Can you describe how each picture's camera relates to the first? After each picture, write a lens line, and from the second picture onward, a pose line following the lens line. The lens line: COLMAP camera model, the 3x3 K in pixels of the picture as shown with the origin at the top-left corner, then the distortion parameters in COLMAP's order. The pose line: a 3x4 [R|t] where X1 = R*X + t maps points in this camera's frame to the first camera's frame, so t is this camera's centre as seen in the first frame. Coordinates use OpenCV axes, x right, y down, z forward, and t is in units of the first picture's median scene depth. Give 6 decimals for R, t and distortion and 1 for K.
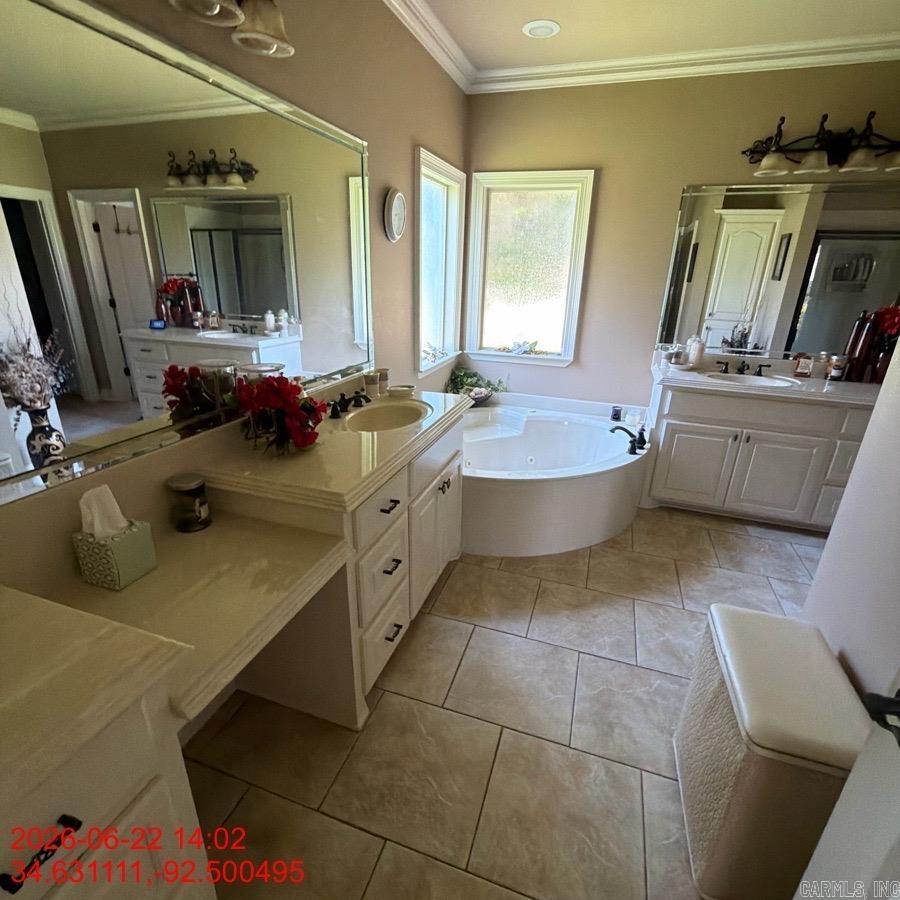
lens RADIAL K [[479.4, 0, 450.1], [0, 479.4, 448.7], [0, 0, 1]] dist [0.012538, -0.001489]
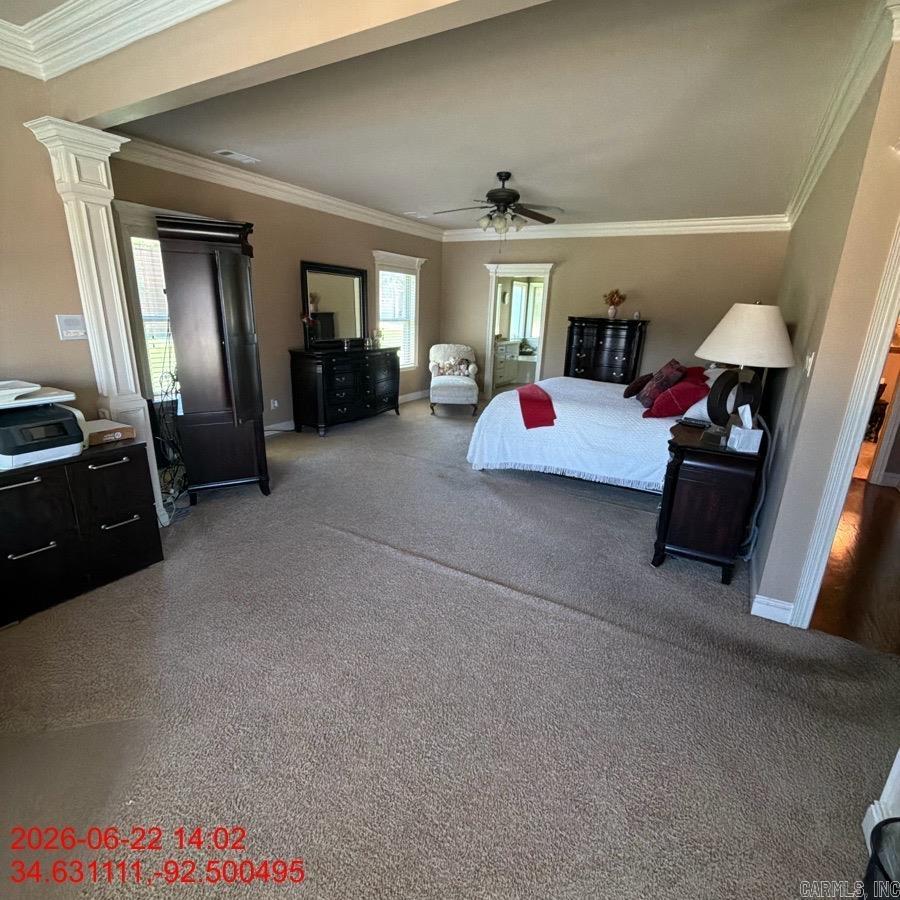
lens RADIAL K [[479.4, 0, 449.6], [0, 479.4, 451.4], [0, 0, 1]] dist [0.012538, -0.001489]
pose [[0.978275, 0.065909, -0.196554, 0.252972], [-0.081168, 0.994197, -0.070603, 0.950850], [0.190760, 0.085023, 0.977948, -2.497089]]
